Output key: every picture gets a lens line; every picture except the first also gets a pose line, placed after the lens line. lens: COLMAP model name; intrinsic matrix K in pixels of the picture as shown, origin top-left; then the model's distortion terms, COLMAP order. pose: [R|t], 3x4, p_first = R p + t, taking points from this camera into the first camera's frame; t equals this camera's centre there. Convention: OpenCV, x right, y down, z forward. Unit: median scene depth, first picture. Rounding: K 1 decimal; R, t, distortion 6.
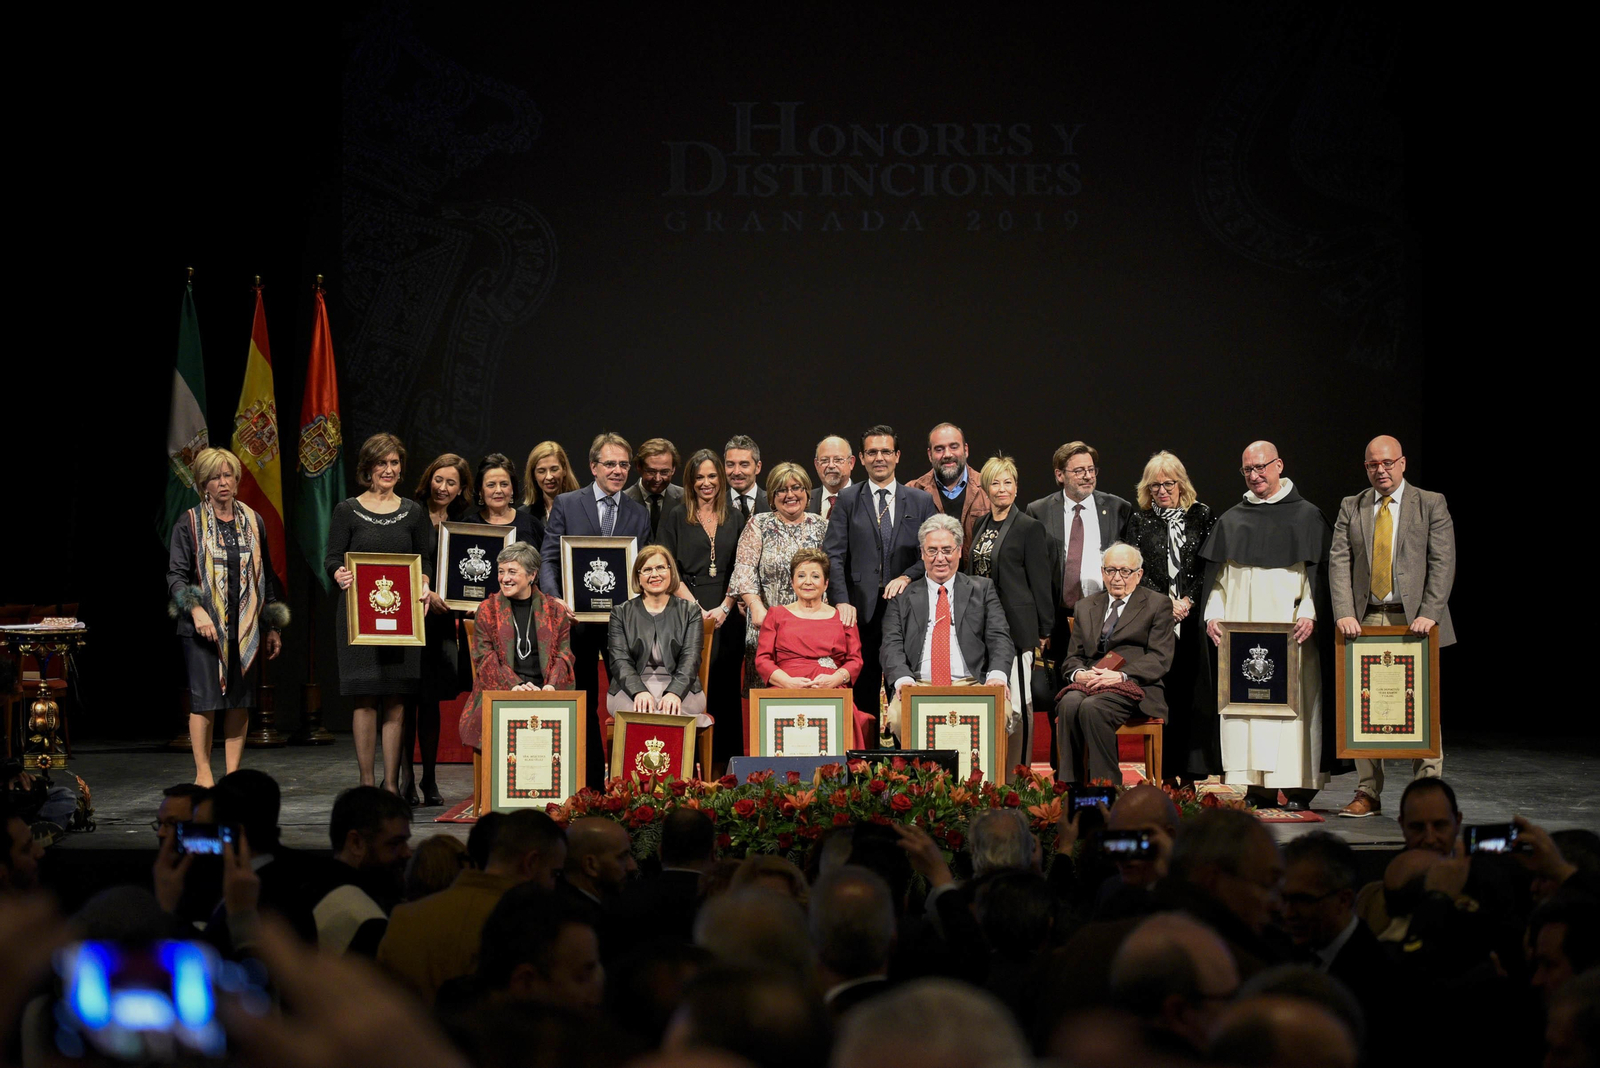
lens RADIAL K [[3210.0, 0, 800.0], [0, 3210.0, 534.0], [0, 0, 1]] dist [-0.043671, -0.048028]
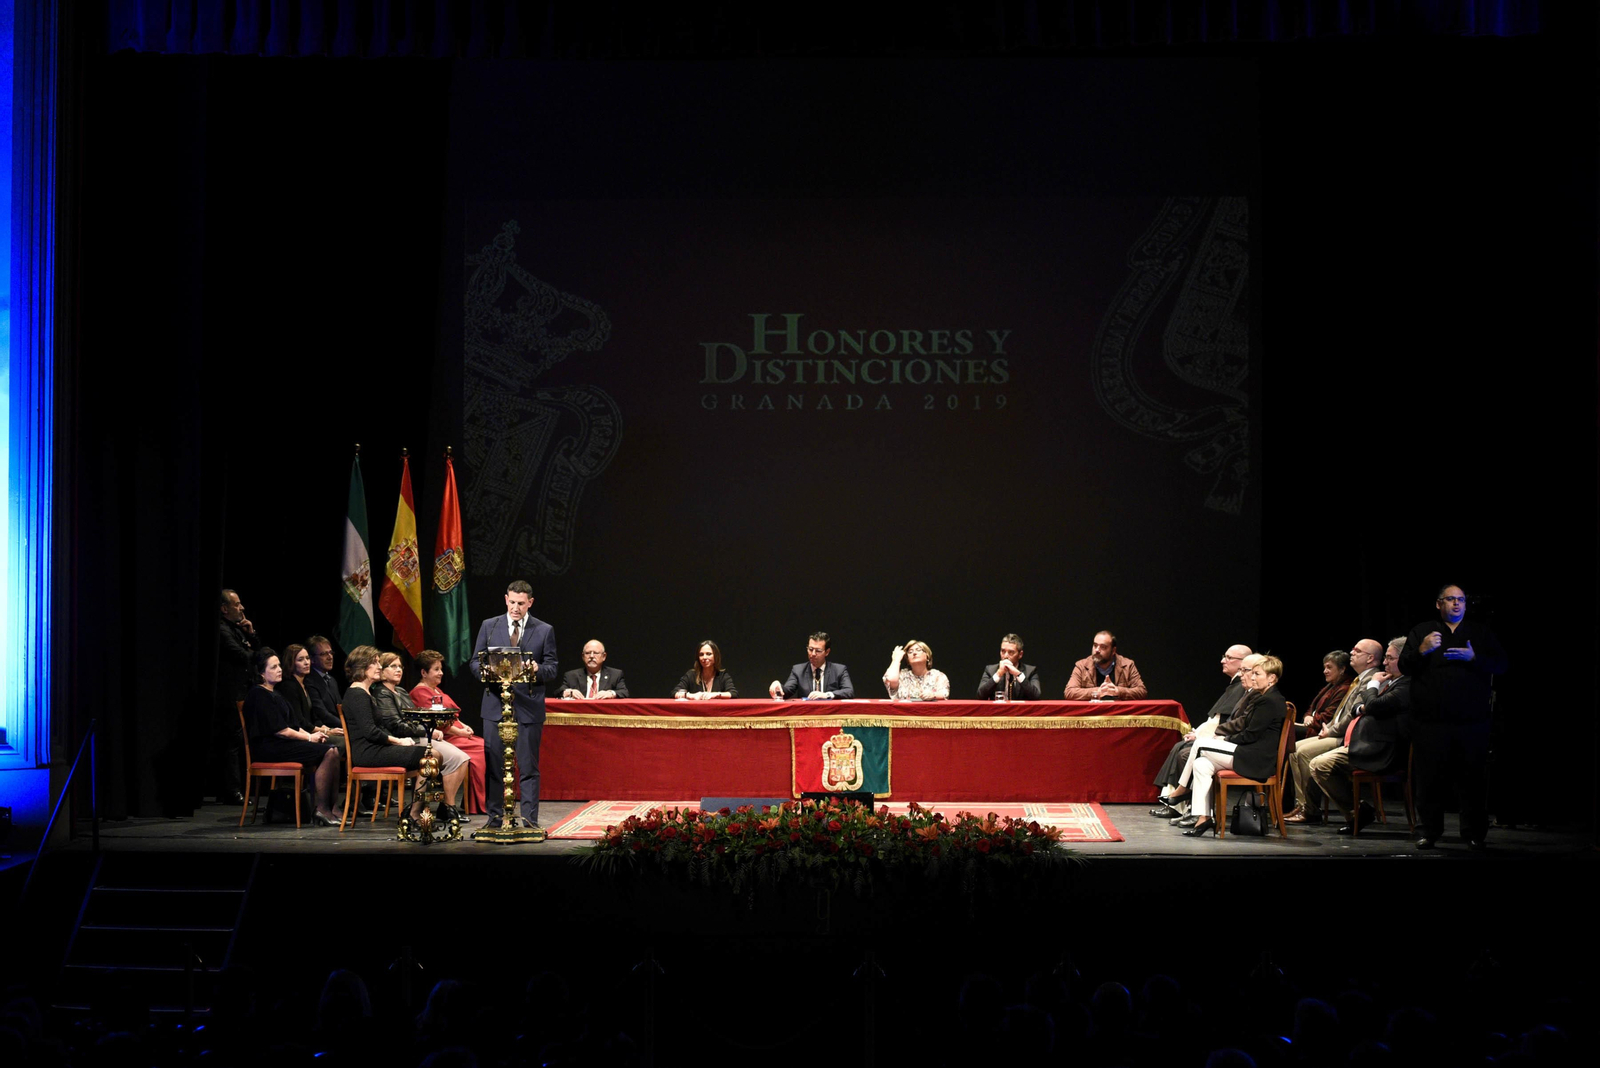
lens RADIAL K [[3210.0, 0, 800.0], [0, 3210.0, 534.0], [0, 0, 1]] dist [-0.043671, -0.048028]
pose [[0.999669, 0.002927, -0.025542, 0.034522], [-0.003283, 0.999898, -0.013895, -0.023022], [0.025499, 0.013975, 0.999577, -0.354892]]
